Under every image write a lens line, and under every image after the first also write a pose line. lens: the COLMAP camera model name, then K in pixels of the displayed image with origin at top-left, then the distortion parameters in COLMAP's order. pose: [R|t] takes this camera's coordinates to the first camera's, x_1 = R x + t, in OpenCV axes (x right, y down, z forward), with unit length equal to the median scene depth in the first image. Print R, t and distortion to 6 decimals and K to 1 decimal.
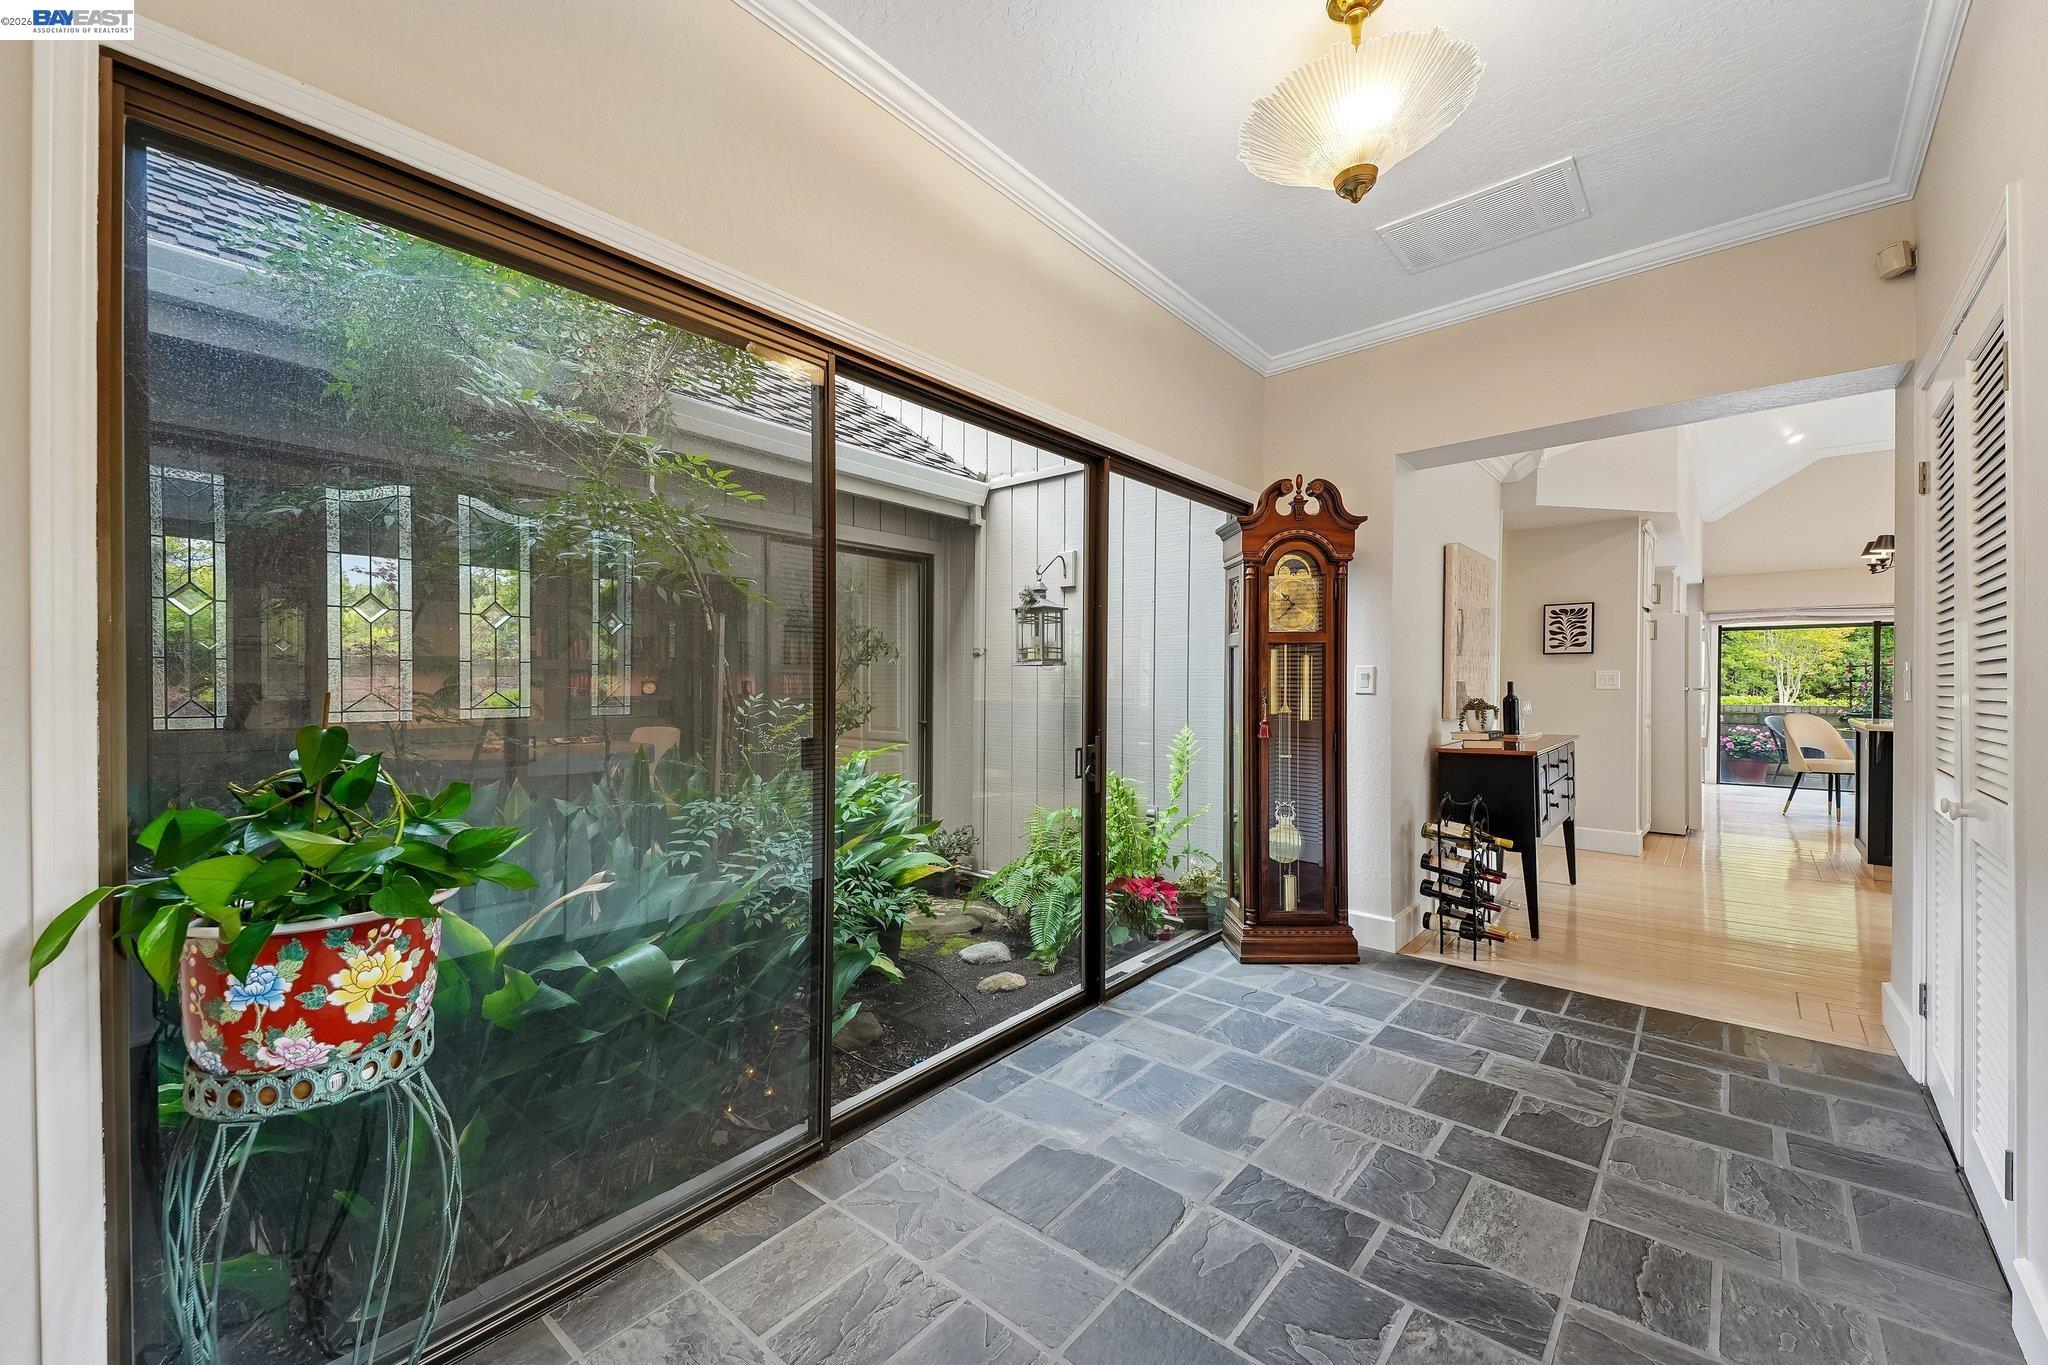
lens RADIAL K [[796.5, 0, 1013.1], [0, 796.5, 695.2], [0, 0, 1]] dist [0.020151, -0.000444]
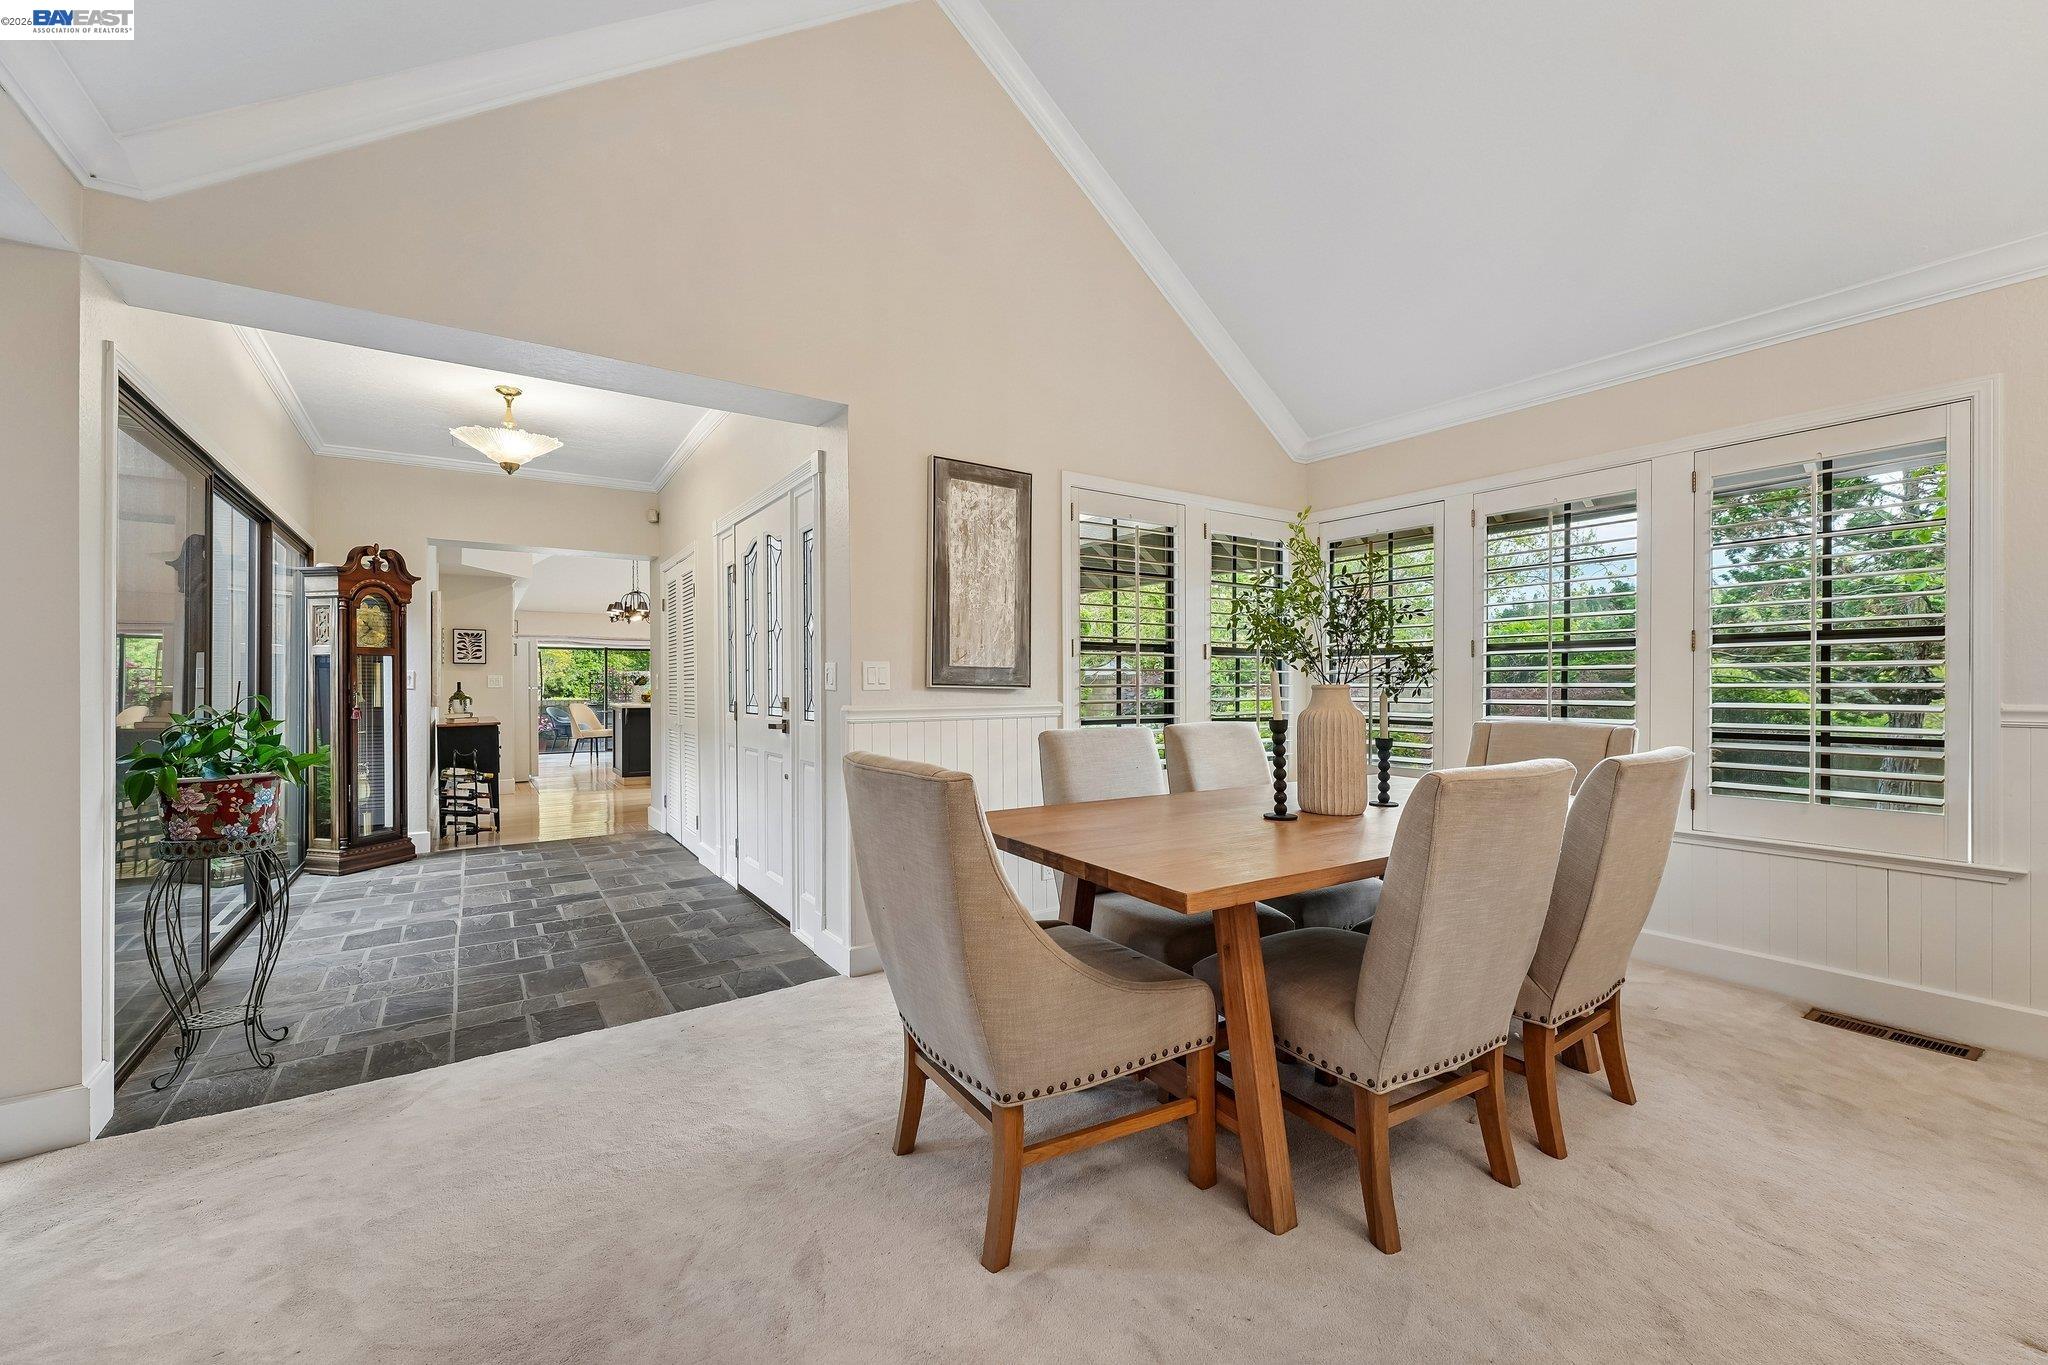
lens RADIAL K [[828.7, 0, 1045.4], [0, 828.7, 688.3], [0, 0, 1]] dist [-0.027224, 0.002109]
pose [[0.231592, -0.008126, 0.972779, -0.857241], [0.021093, 0.999772, 0.003330, 0.019748], [-0.972584, 0.019748, 0.231710, -0.590884]]
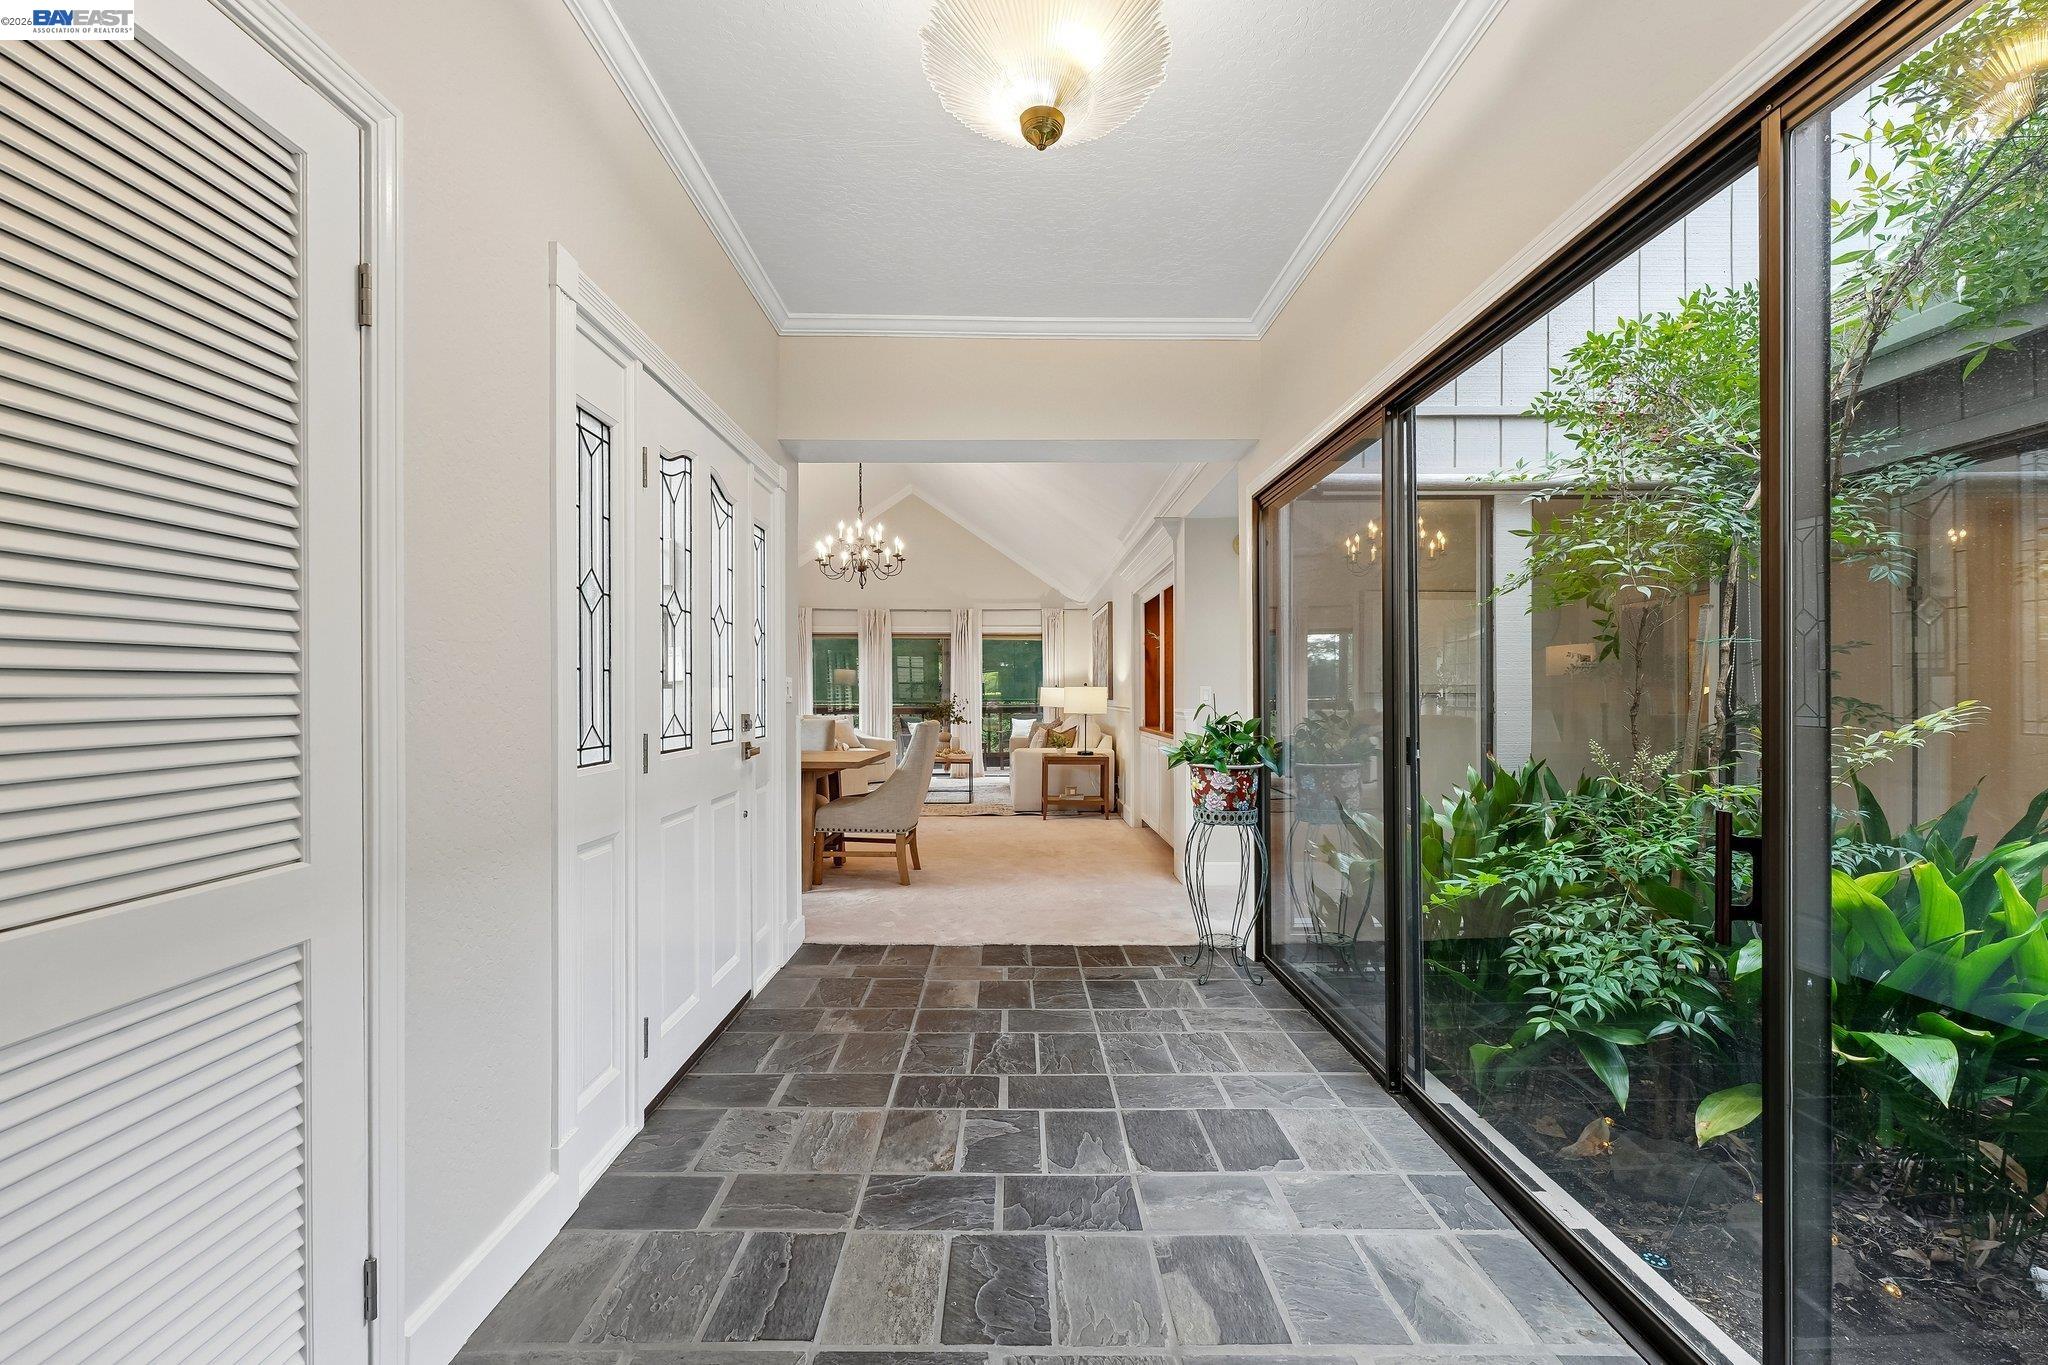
lens RADIAL K [[828.7, 0, 1015.0], [0, 828.7, 691.2], [0, 0, 1]] dist [-0.027224, 0.002109]
pose [[-0.742991, -0.001425, -0.669300, 0.610870], [-0.011050, 0.999888, 0.010138, -0.012062], [0.669210, 0.014929, -0.742923, 0.952640]]
